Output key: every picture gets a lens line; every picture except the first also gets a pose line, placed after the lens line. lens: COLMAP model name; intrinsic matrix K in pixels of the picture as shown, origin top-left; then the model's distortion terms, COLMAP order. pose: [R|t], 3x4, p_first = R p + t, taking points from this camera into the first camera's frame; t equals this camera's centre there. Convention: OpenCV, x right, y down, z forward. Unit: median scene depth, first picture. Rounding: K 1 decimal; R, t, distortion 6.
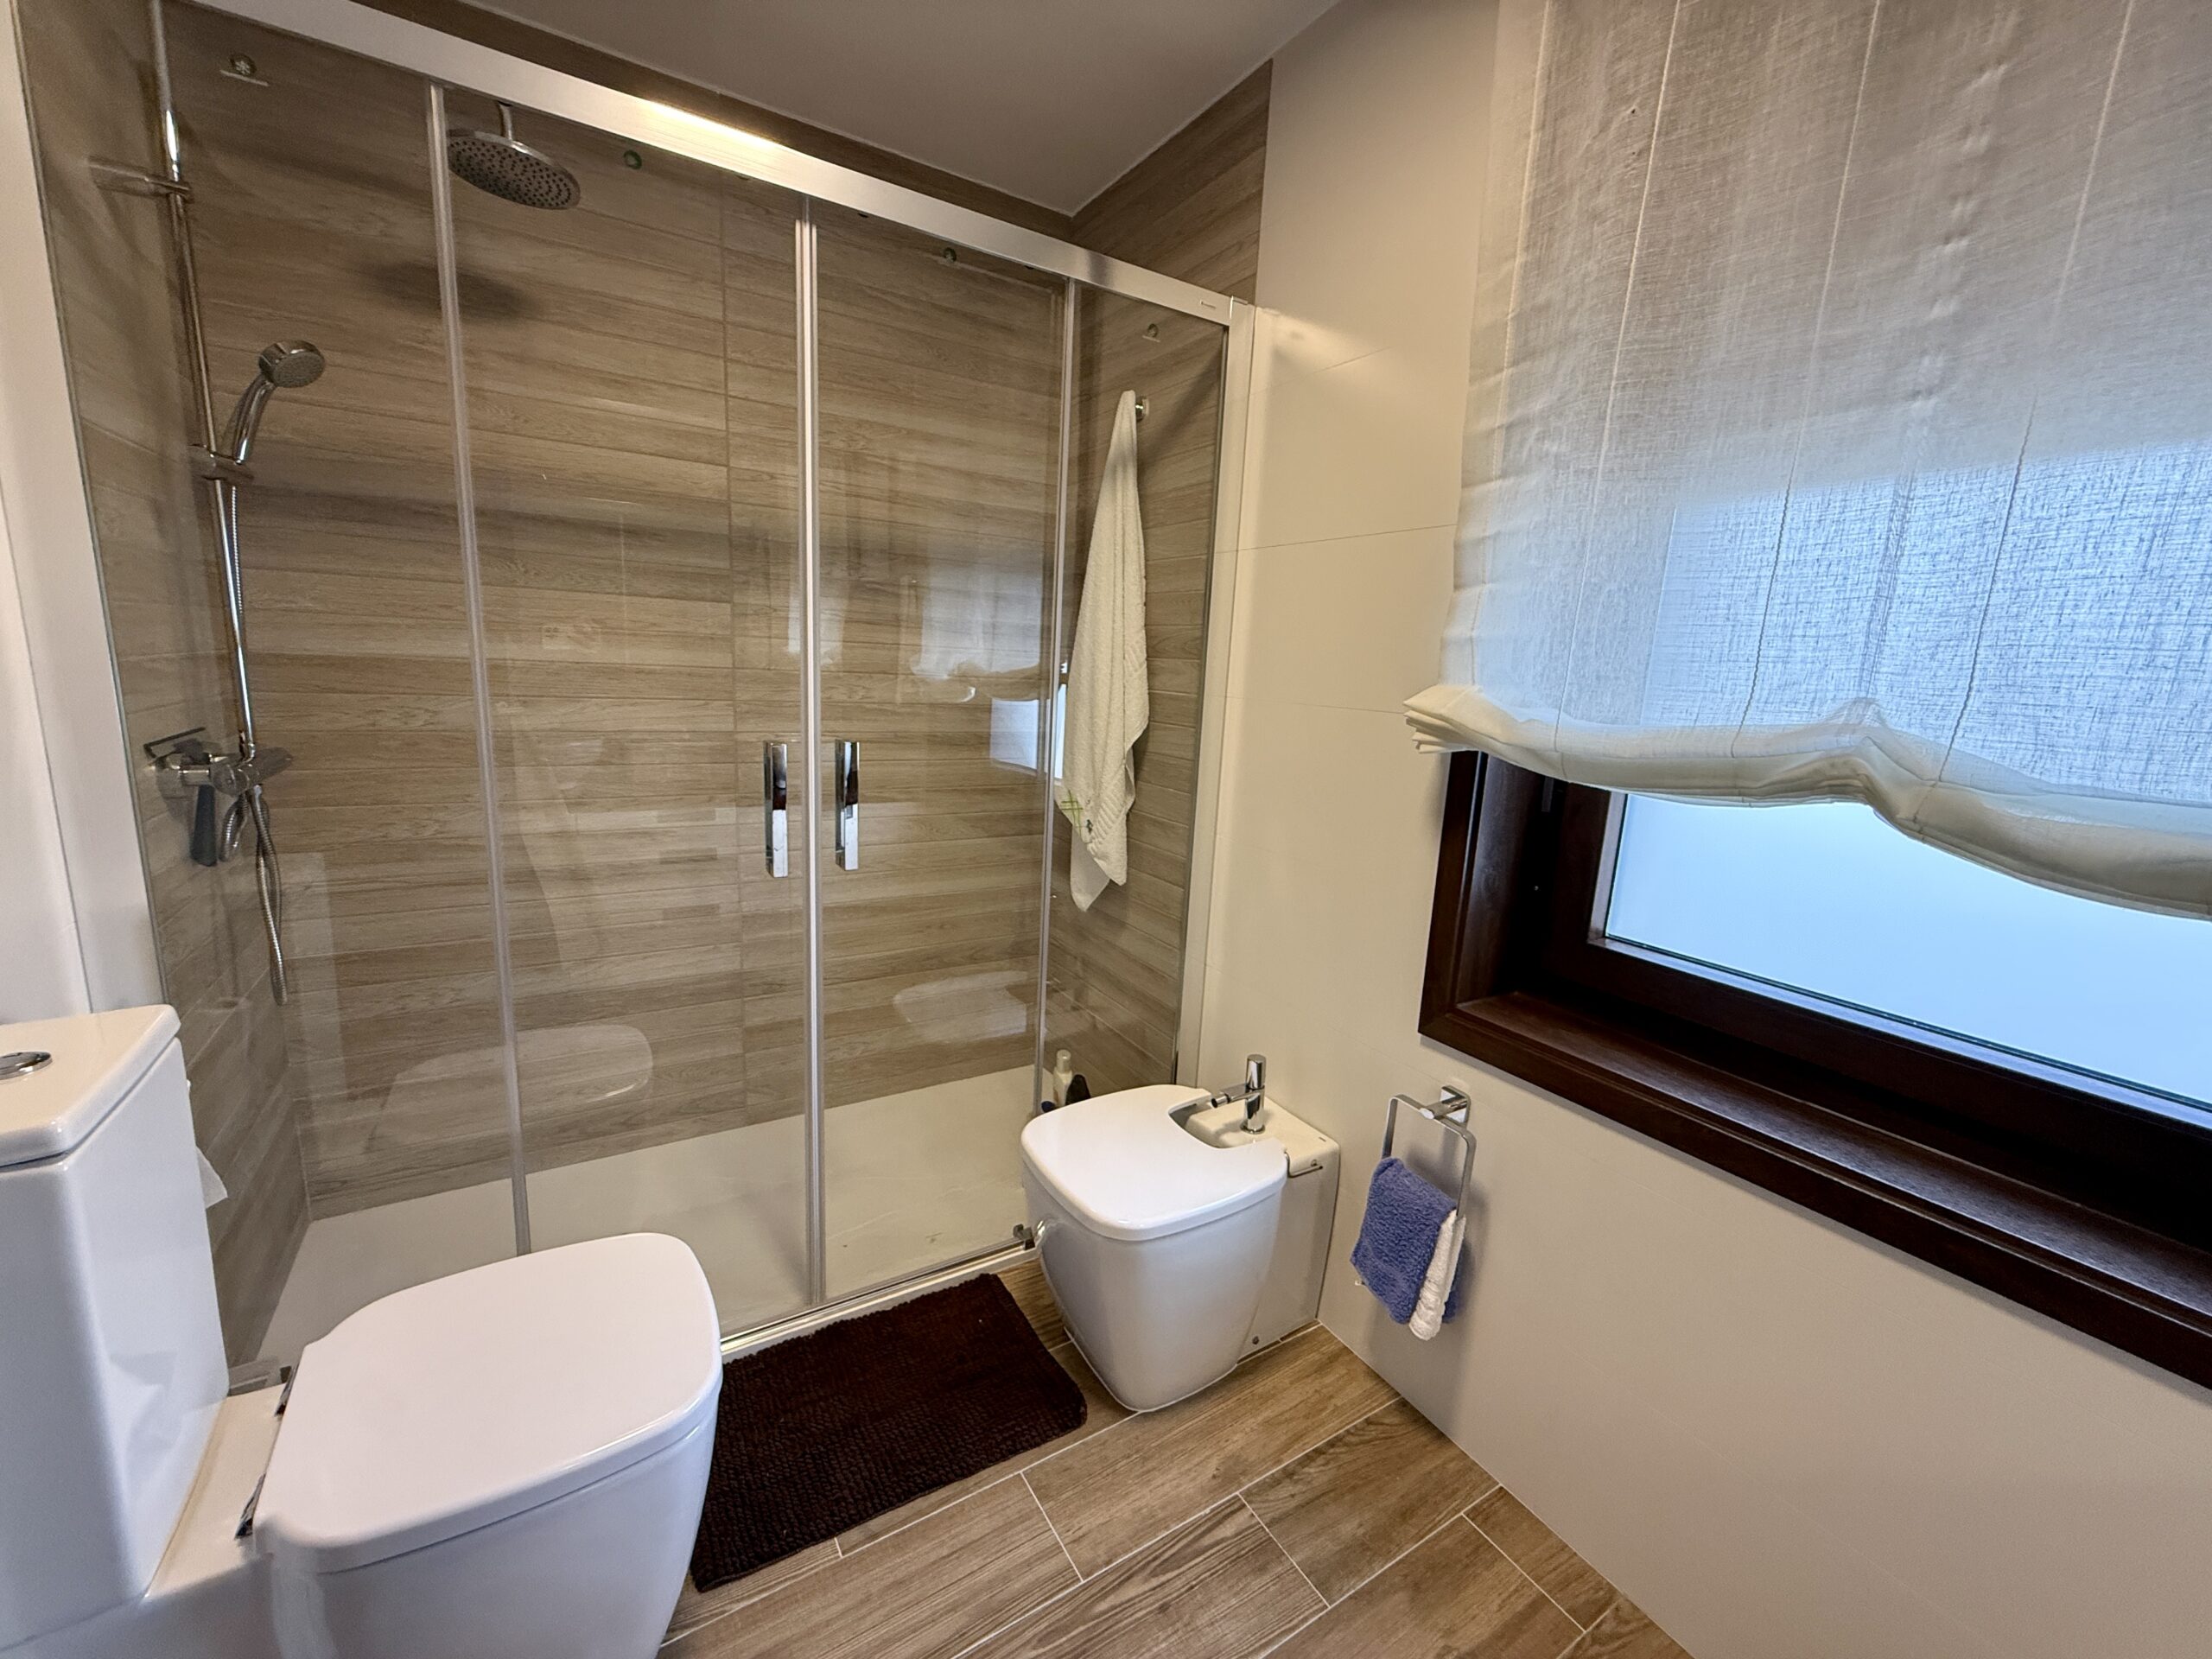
lens RADIAL K [[880.8, 0, 1107.0], [0, 880.8, 829.1], [0, 0, 1]] dist [0.001488, -0.000629]
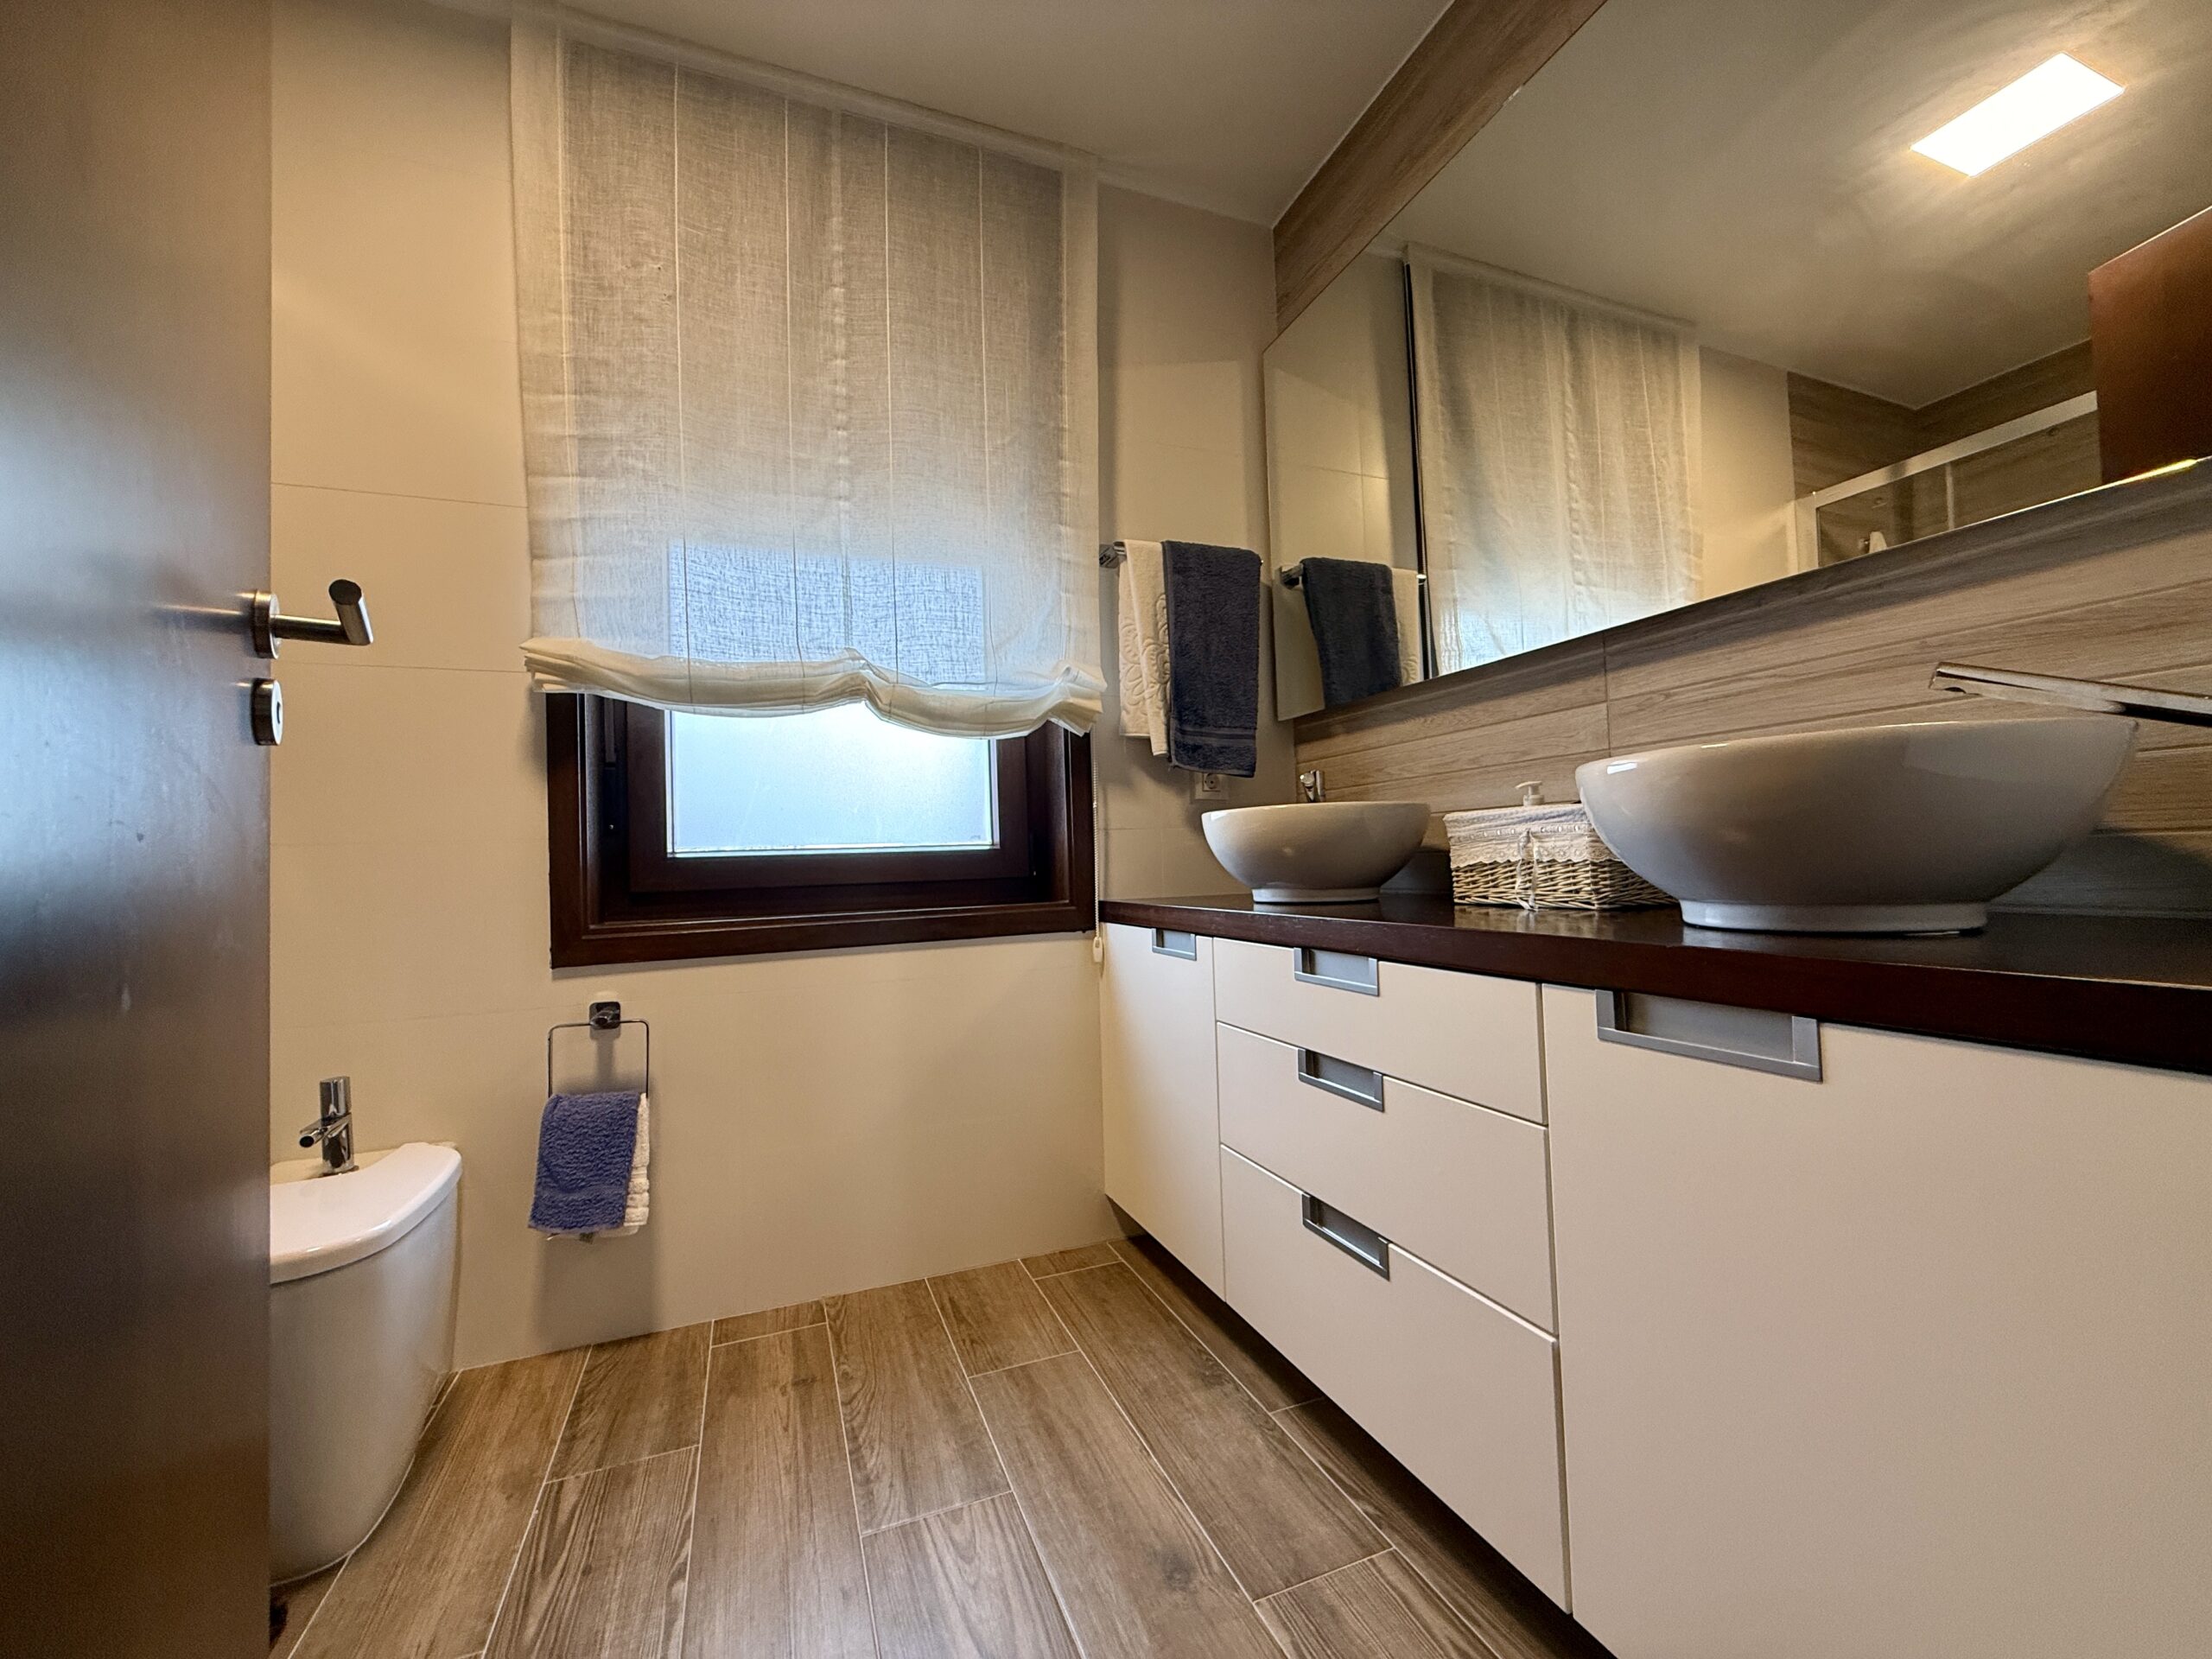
lens RADIAL K [[880.8, 0, 1094.0], [0, 880.8, 830.1], [0, 0, 1]] dist [0.001488, -0.000629]
pose [[0.185599, -0.019554, 0.982431, -0.643585], [0.226937, 0.973626, -0.023494, 0.281705], [-0.956061, 0.227311, 0.185142, 0.175933]]
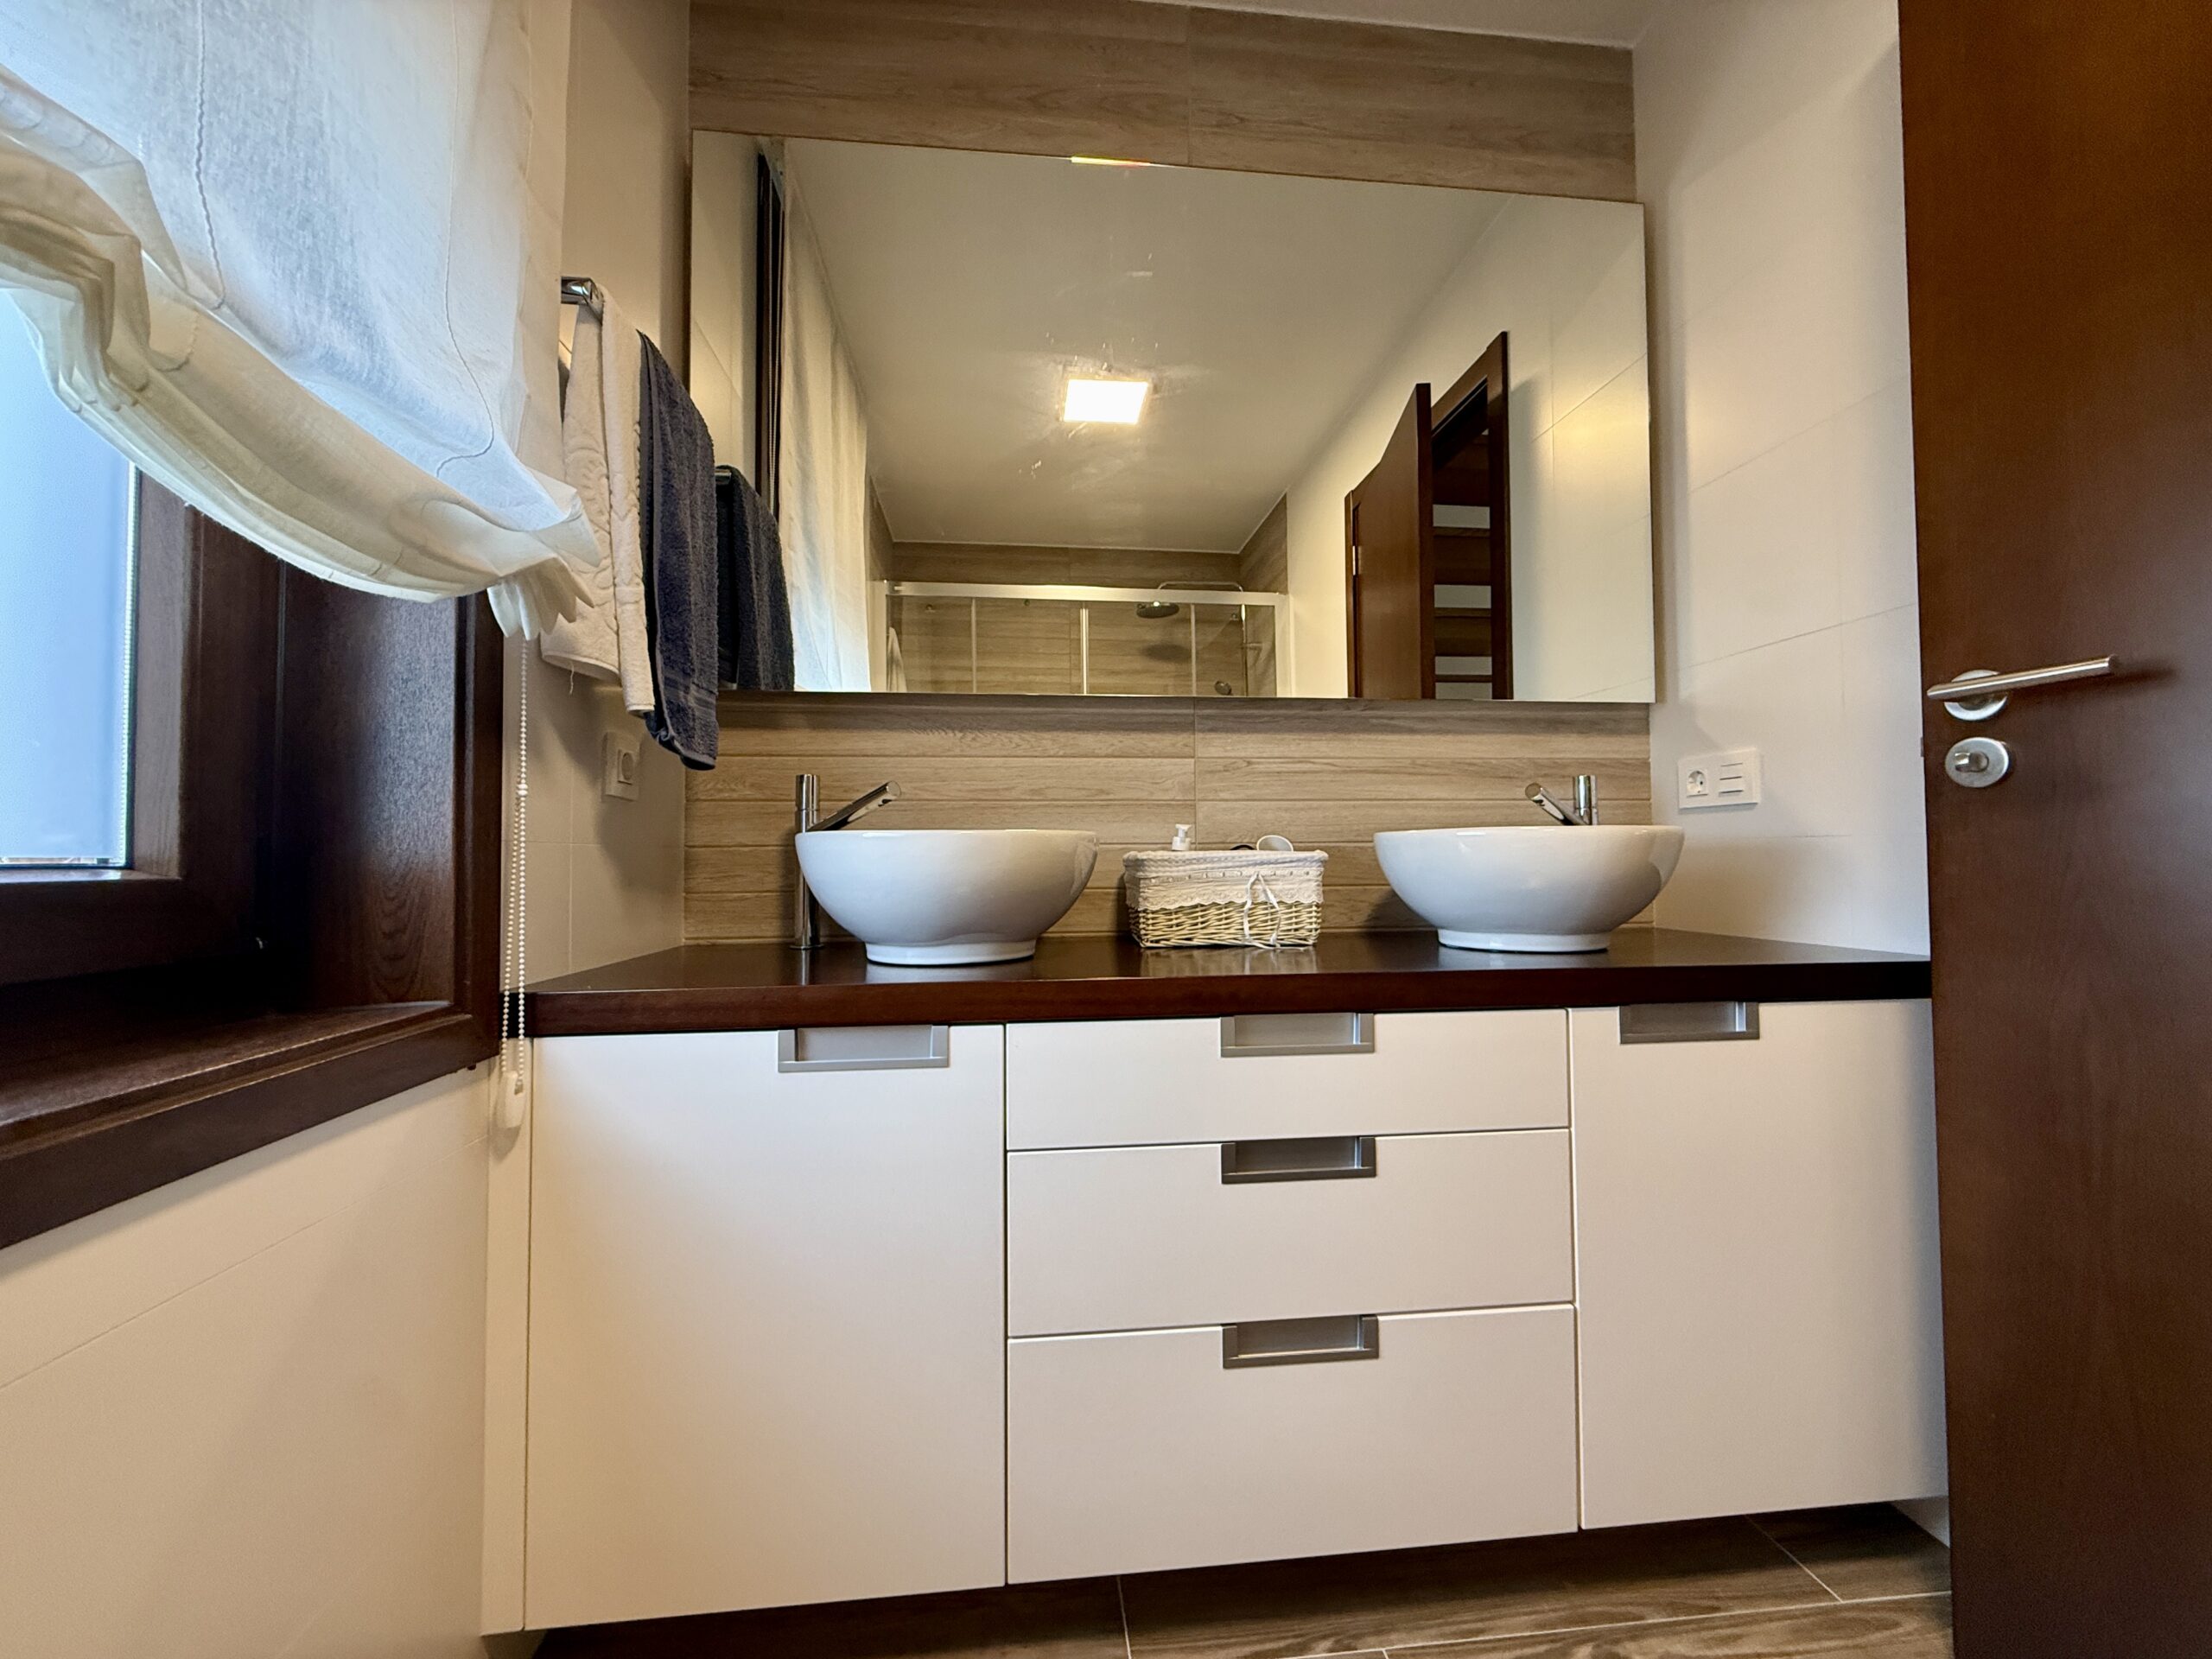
lens RADIAL K [[880.8, 0, 1093.0], [0, 880.8, 833.1], [0, 0, 1]] dist [0.001488, -0.000629]
pose [[-0.896989, -0.030483, 0.441001, 0.116129], [0.047614, 0.985153, 0.164943, 0.143085], [-0.439481, 0.168949, -0.882220, 0.878914]]
